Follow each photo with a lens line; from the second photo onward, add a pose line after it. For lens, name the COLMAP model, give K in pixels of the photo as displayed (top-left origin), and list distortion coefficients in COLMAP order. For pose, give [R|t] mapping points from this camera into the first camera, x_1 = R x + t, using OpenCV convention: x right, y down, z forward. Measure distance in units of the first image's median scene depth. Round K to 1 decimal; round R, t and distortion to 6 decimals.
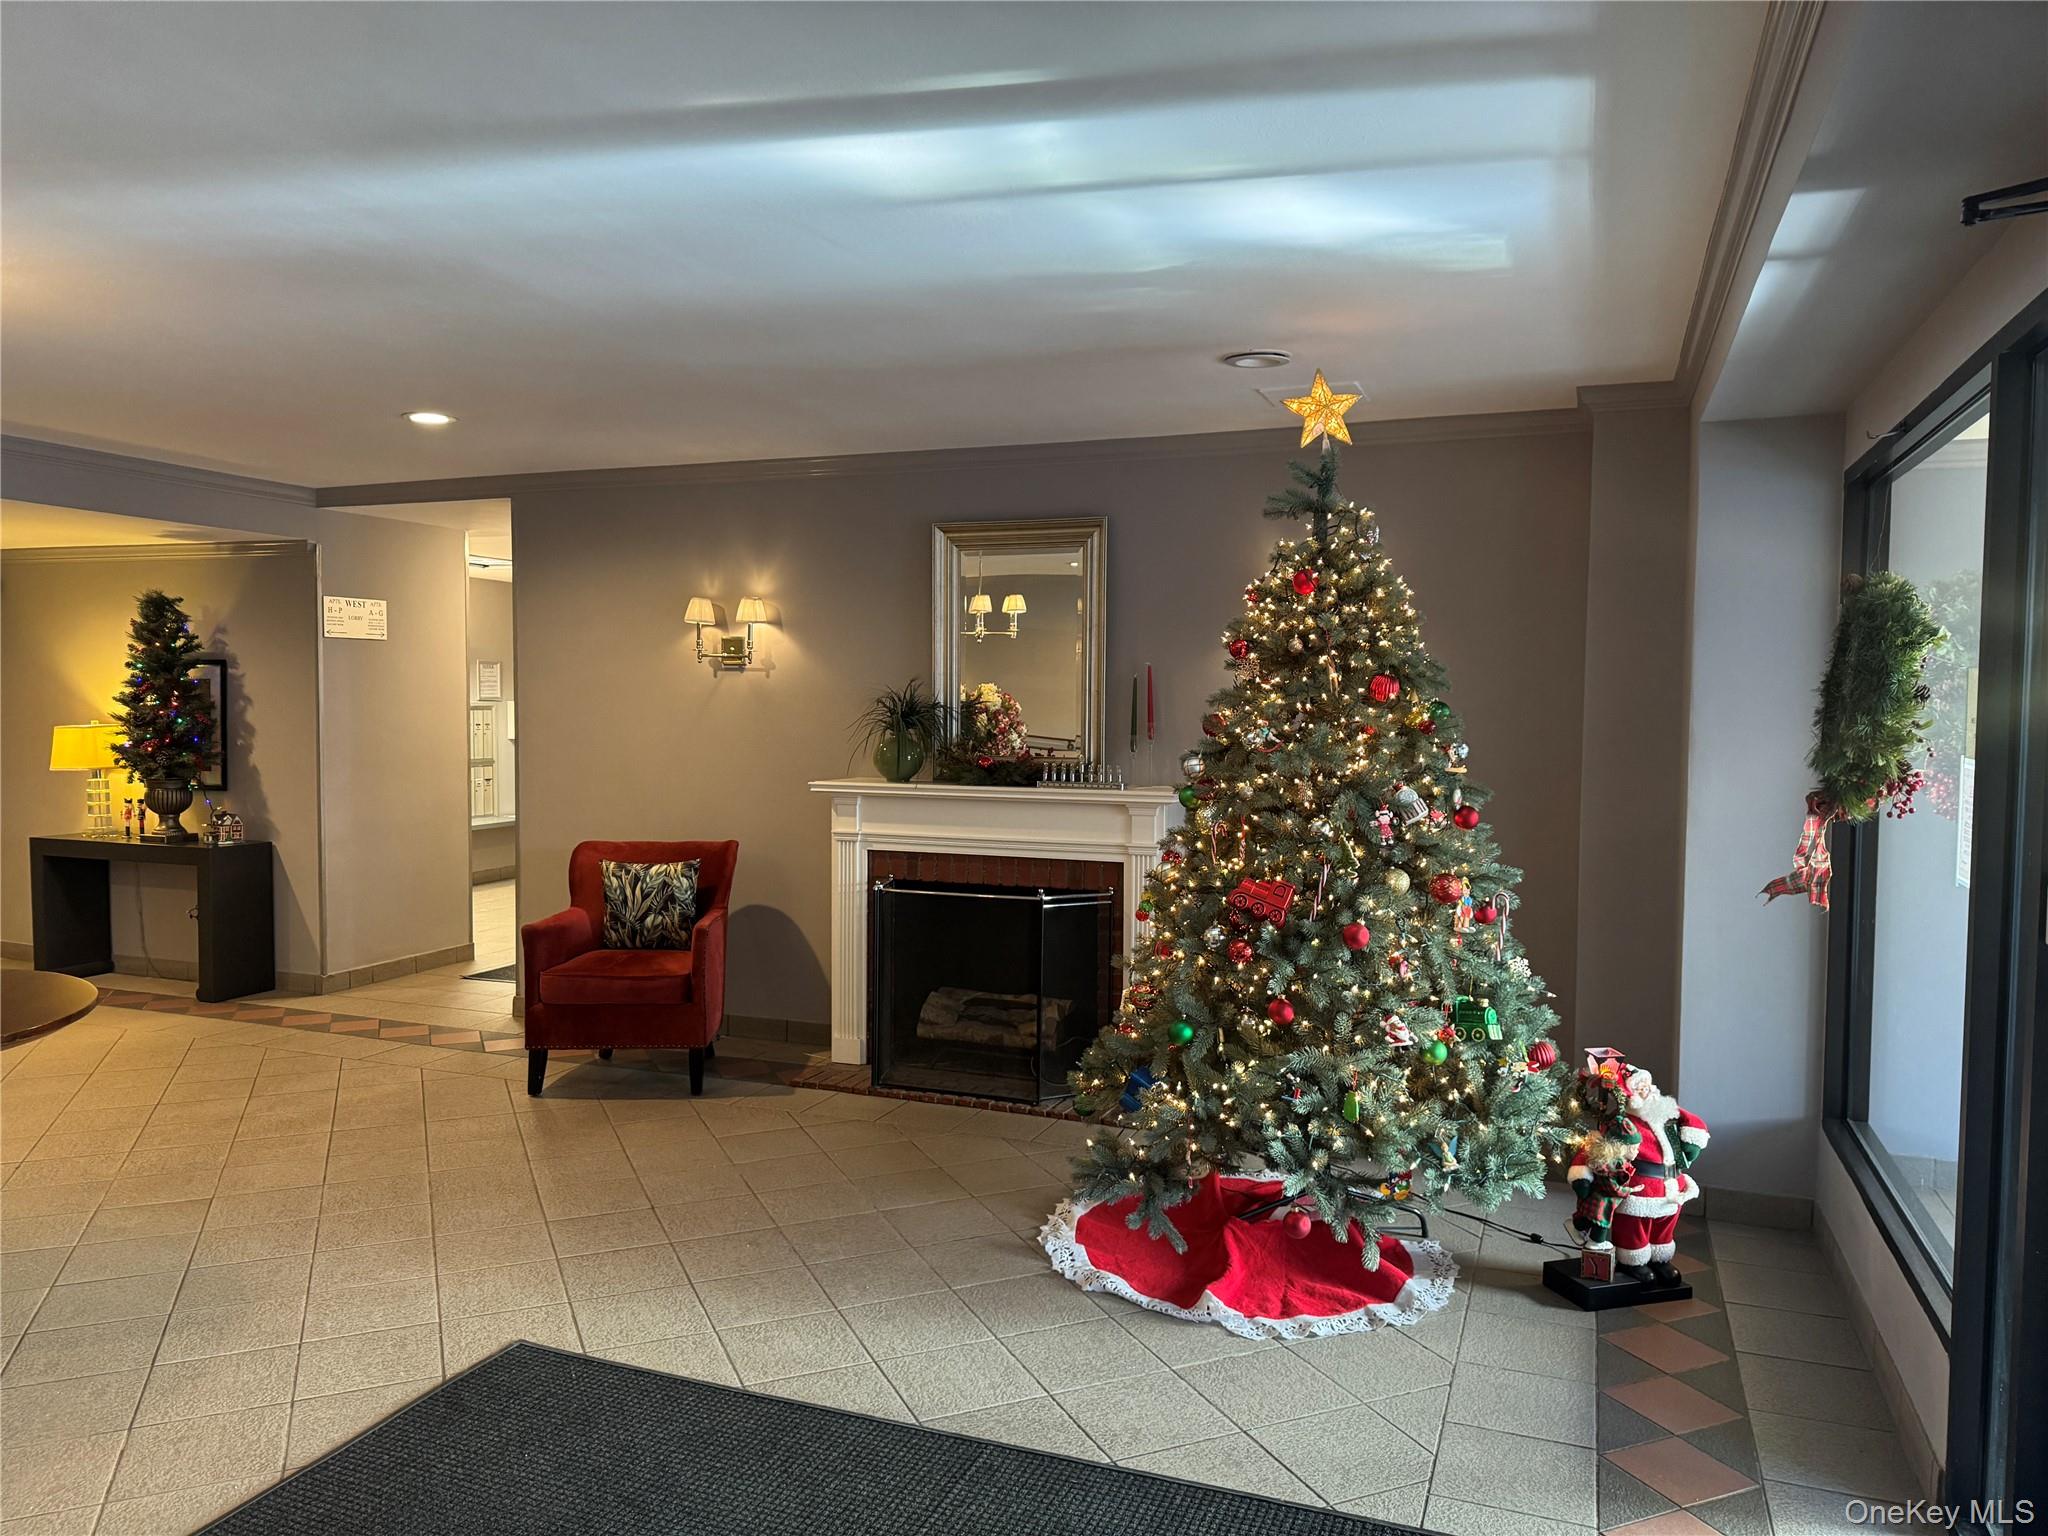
lens RADIAL K [[1422.4, 0, 1024.0], [0, 1422.4, 768.0], [0, 0, 1]] dist [0.059636, -0.100819]
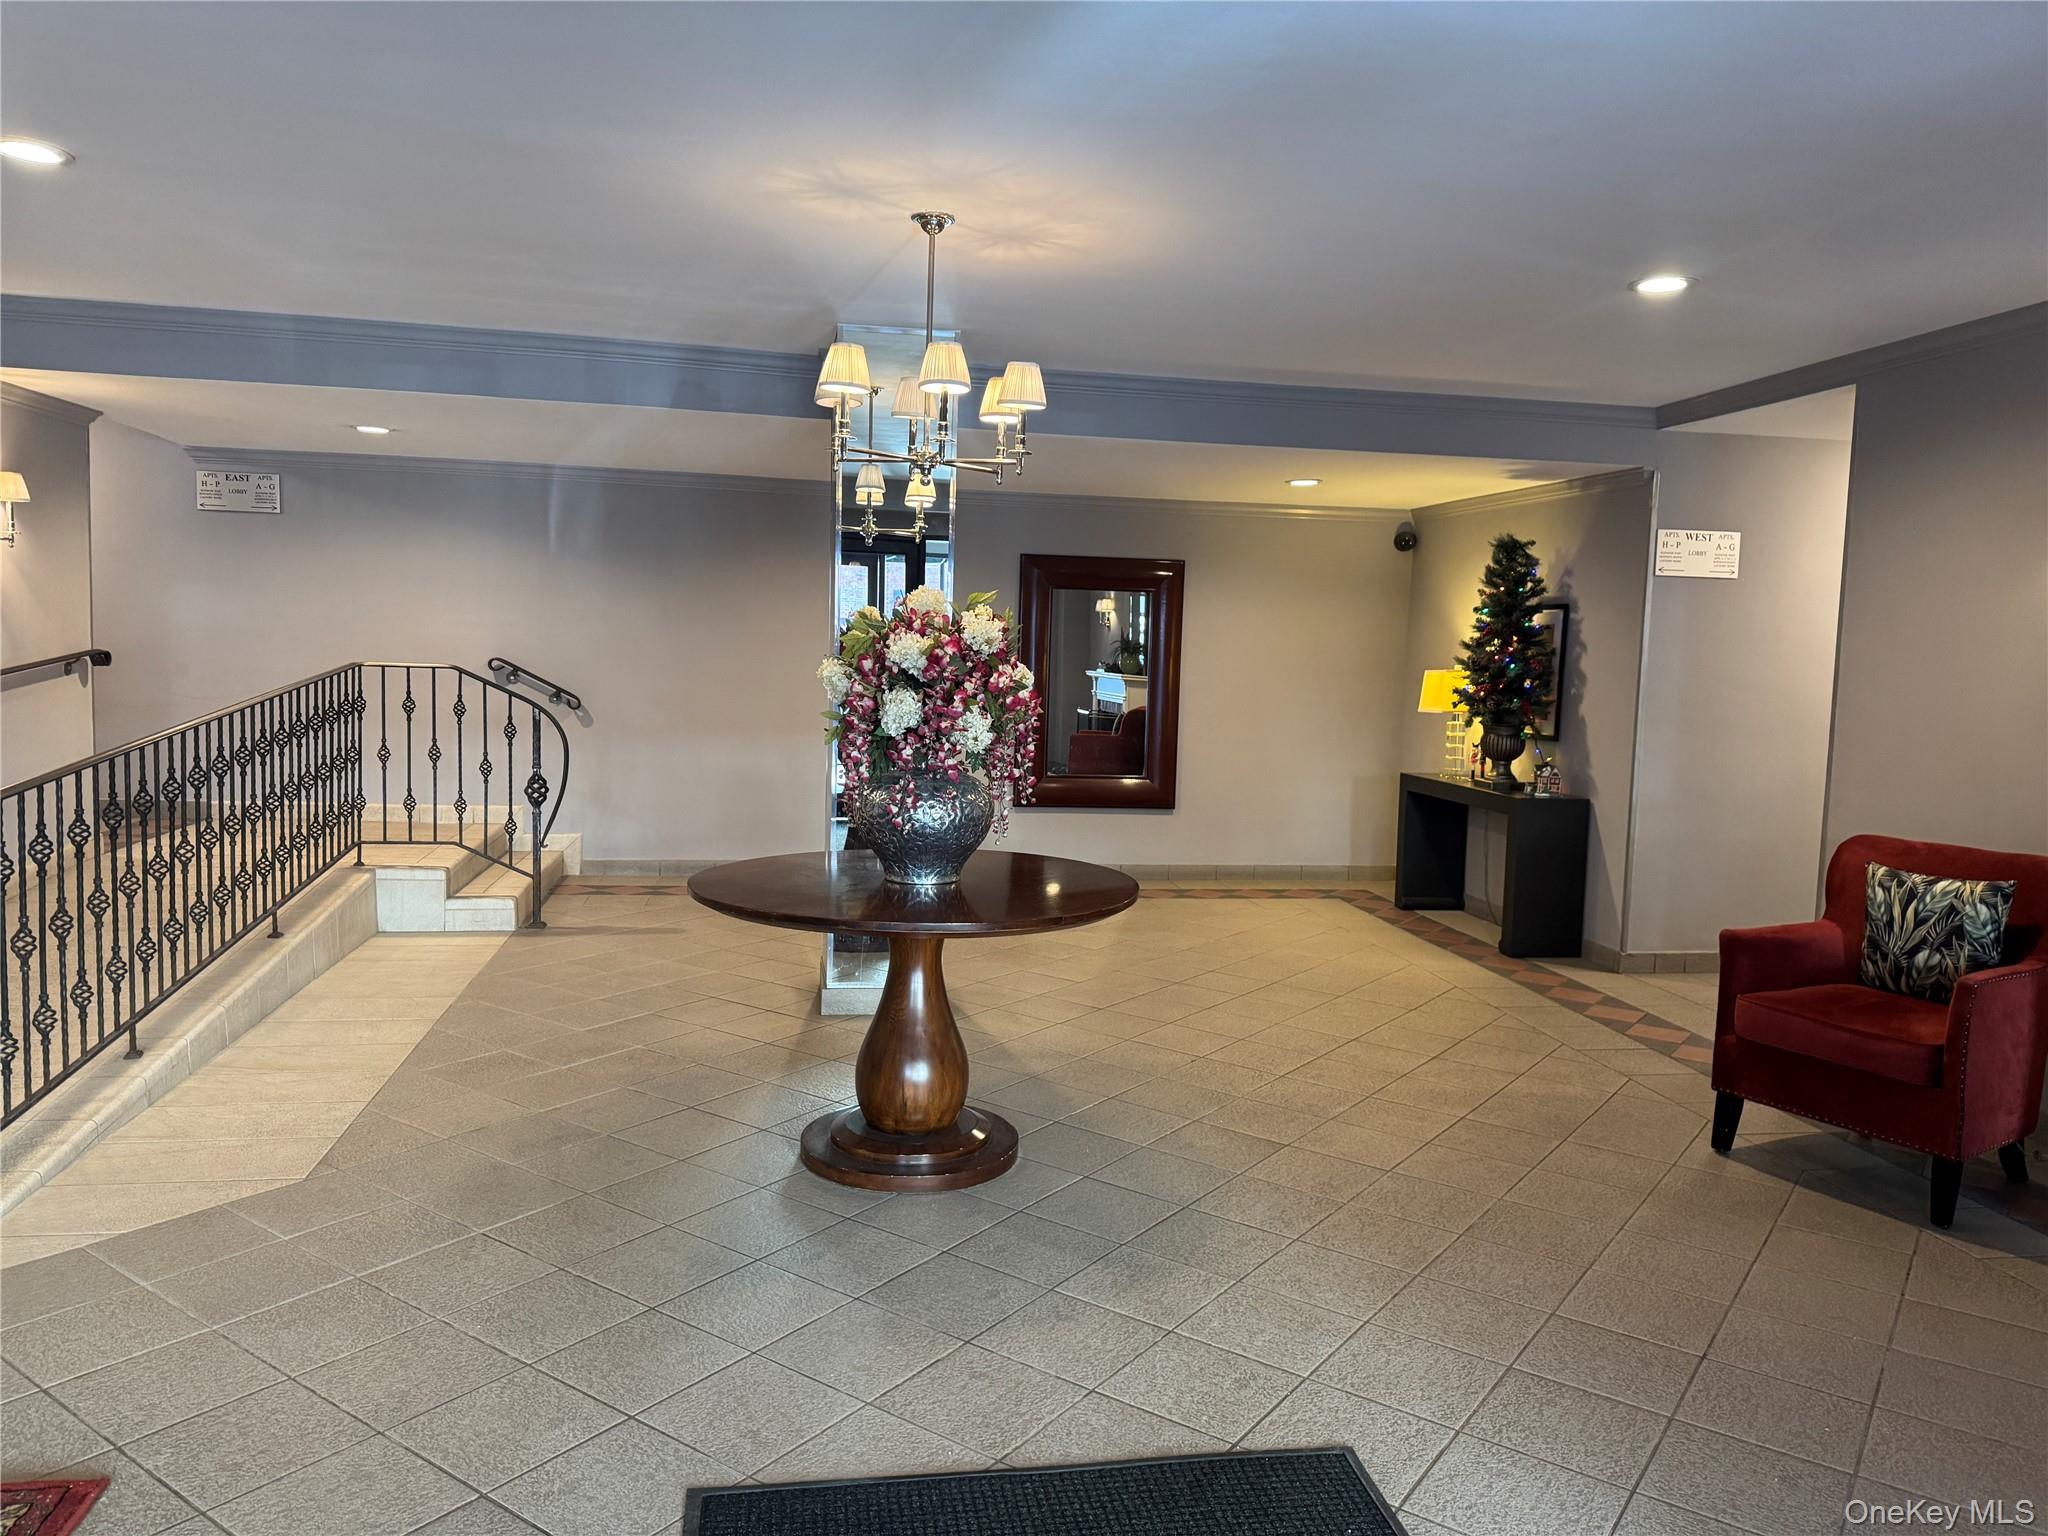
lens RADIAL K [[1422.4, 0, 1024.0], [0, 1422.4, 768.0], [0, 0, 1]] dist [0.059636, -0.100819]
pose [[0.509372, 0.083110, -0.856524, 0.084243], [-0.069460, 0.996049, 0.055341, 0.005427], [0.857739, 0.031305, 0.513132, 0.213092]]
